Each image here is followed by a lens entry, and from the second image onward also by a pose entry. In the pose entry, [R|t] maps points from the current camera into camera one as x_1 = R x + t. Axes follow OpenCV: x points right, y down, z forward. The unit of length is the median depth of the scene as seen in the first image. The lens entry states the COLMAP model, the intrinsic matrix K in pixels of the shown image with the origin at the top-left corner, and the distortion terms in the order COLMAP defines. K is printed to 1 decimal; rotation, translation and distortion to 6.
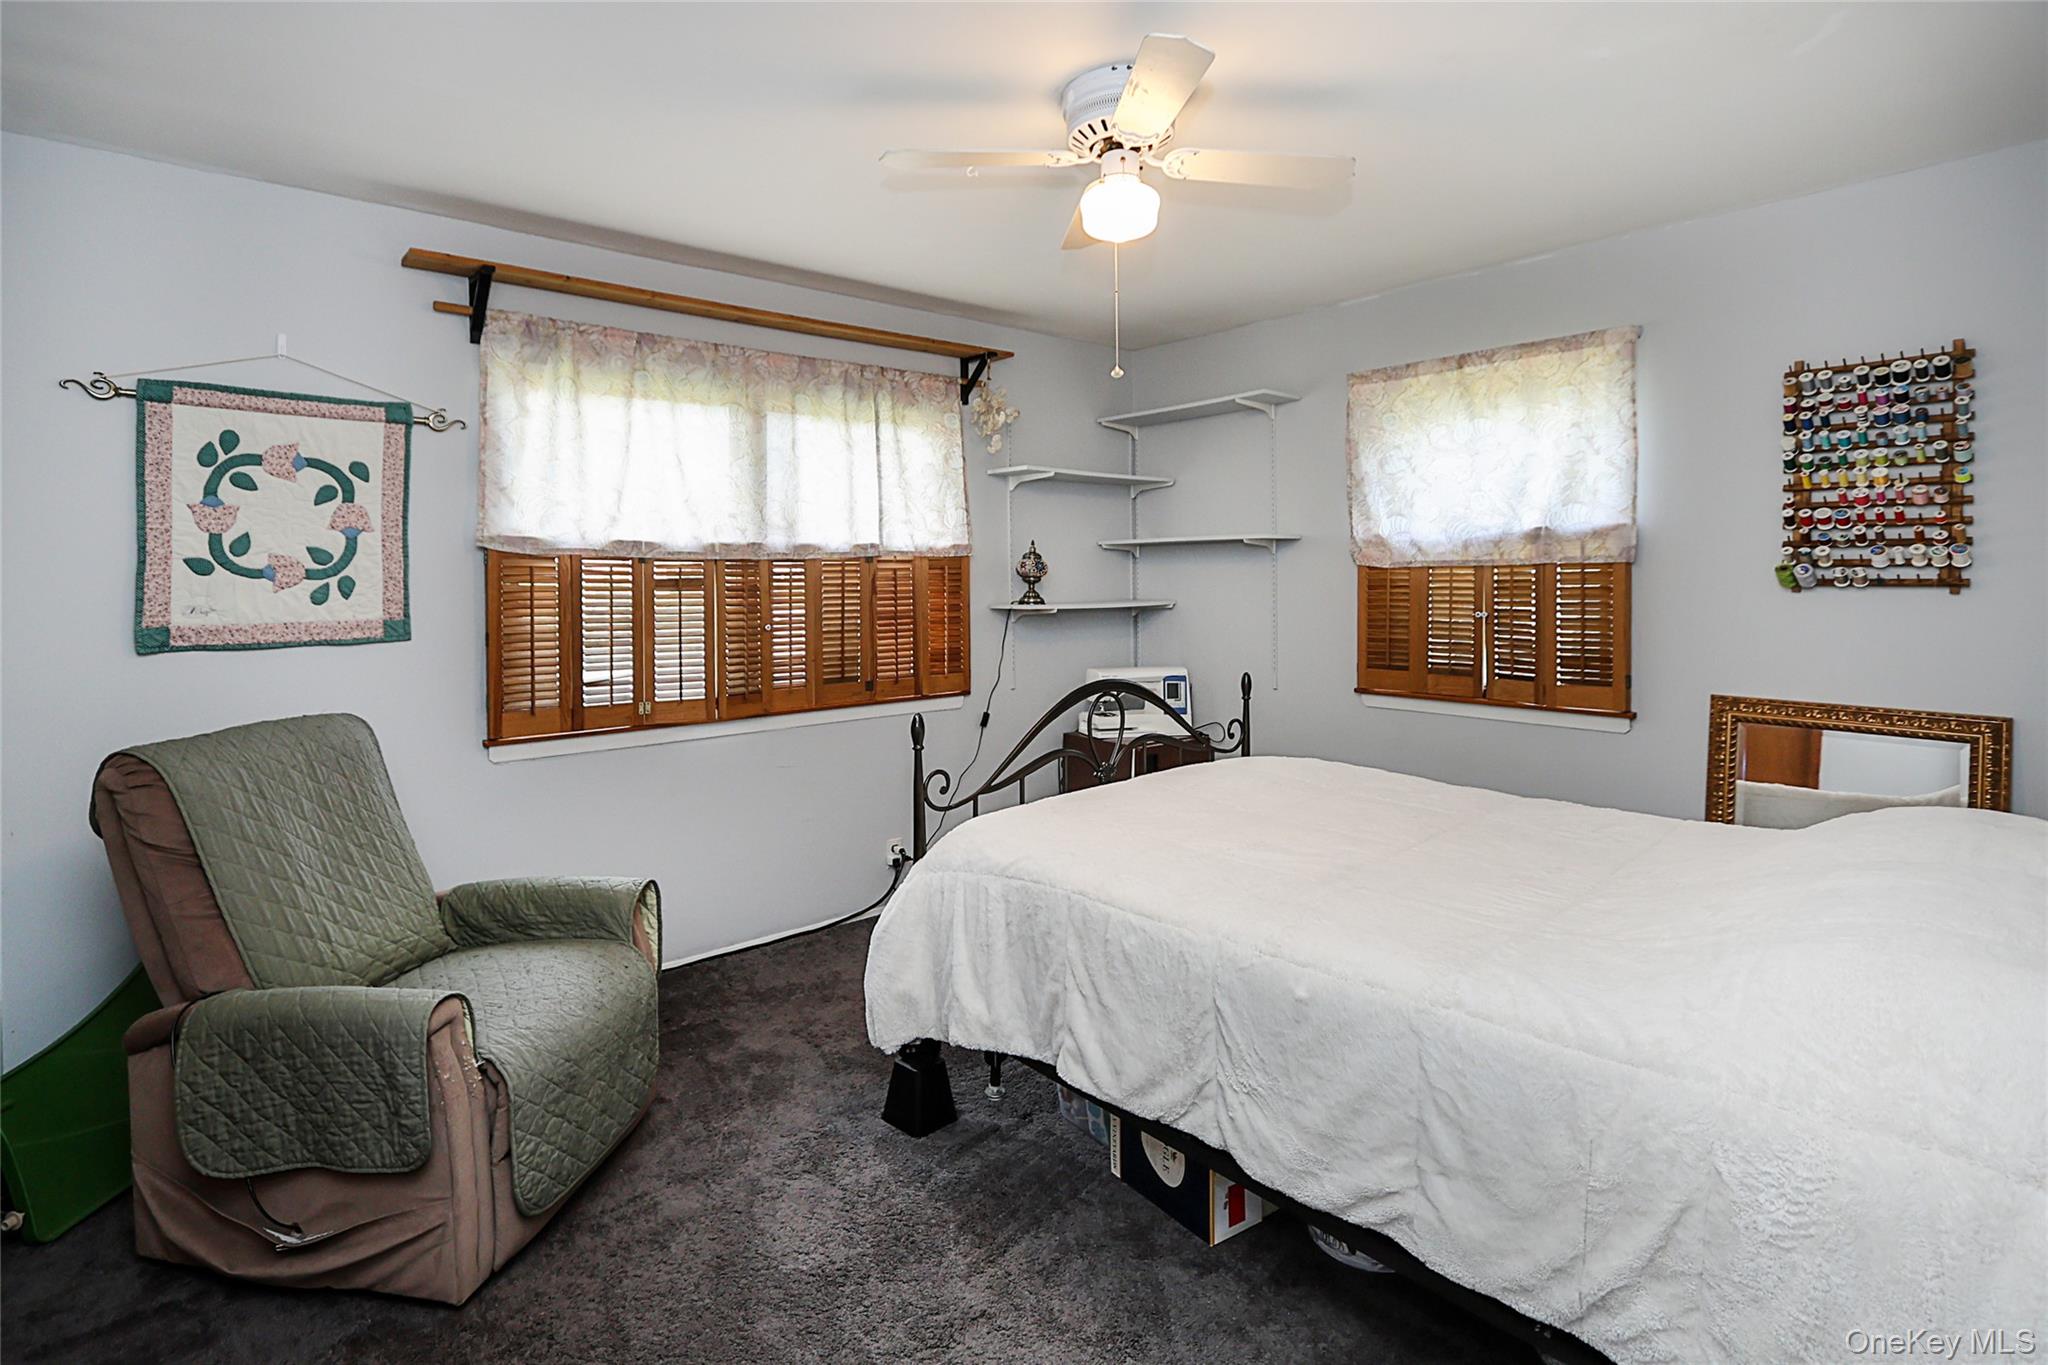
lens RADIAL K [[961.1, 0, 1000.8], [0, 961.1, 587.7], [0, 0, 1]] dist [-0.009792, 0.000387]
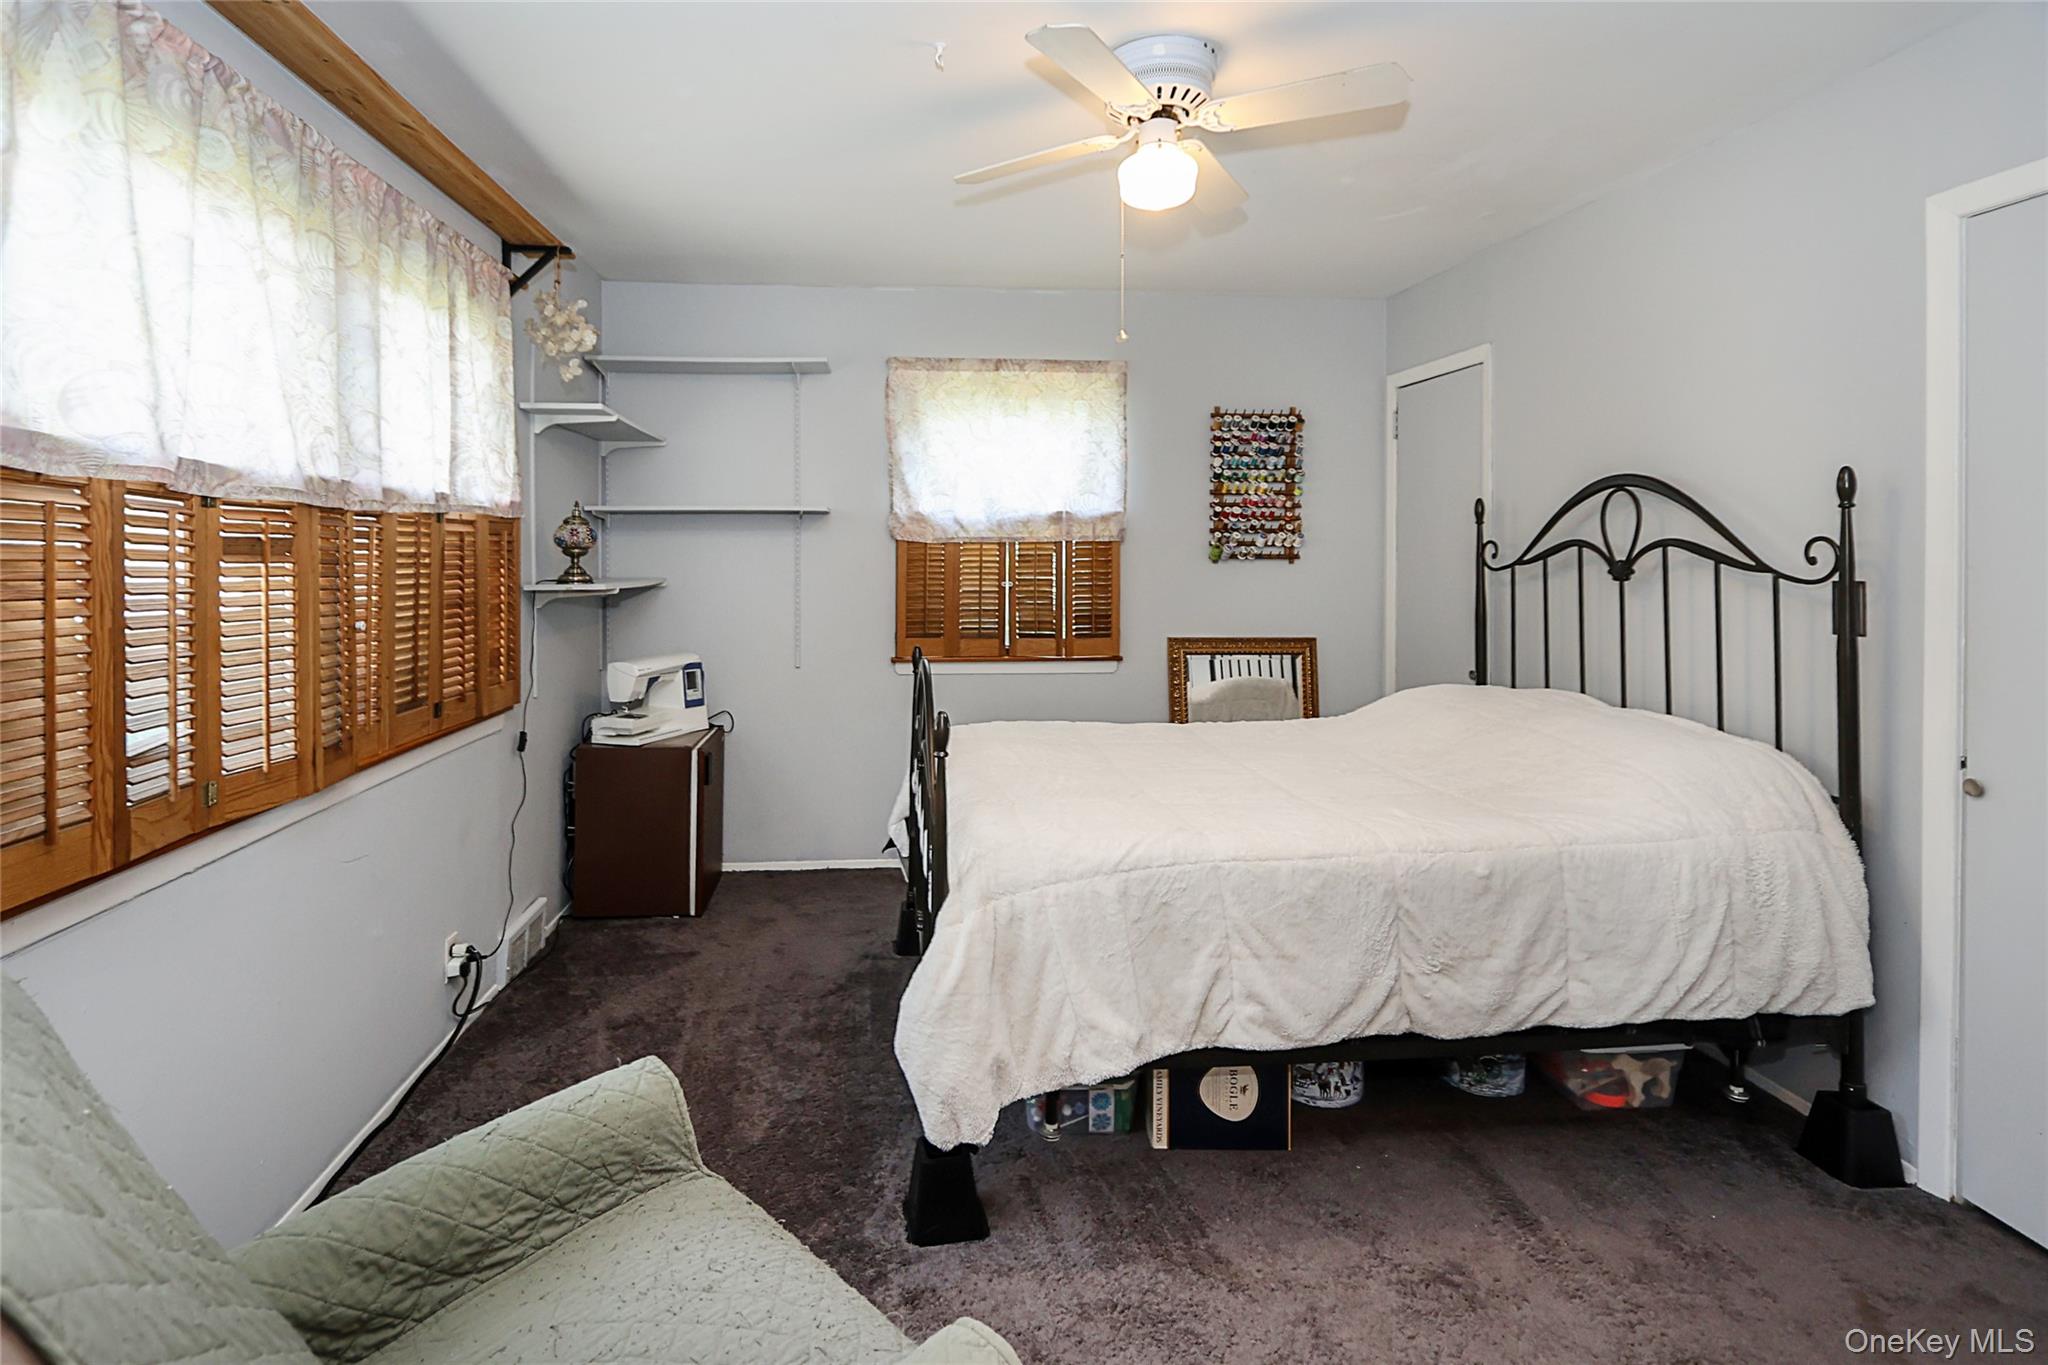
lens RADIAL K [[961.1, 0, 1000.3], [0, 961.1, 560.6], [0, 0, 1]] dist [-0.009792, 0.000387]
pose [[0.596975, 0.002152, 0.802257, -0.495638], [0.006160, 0.999955, -0.007266, 0.008587], [-0.802236, 0.009279, 0.596934, 0.344635]]
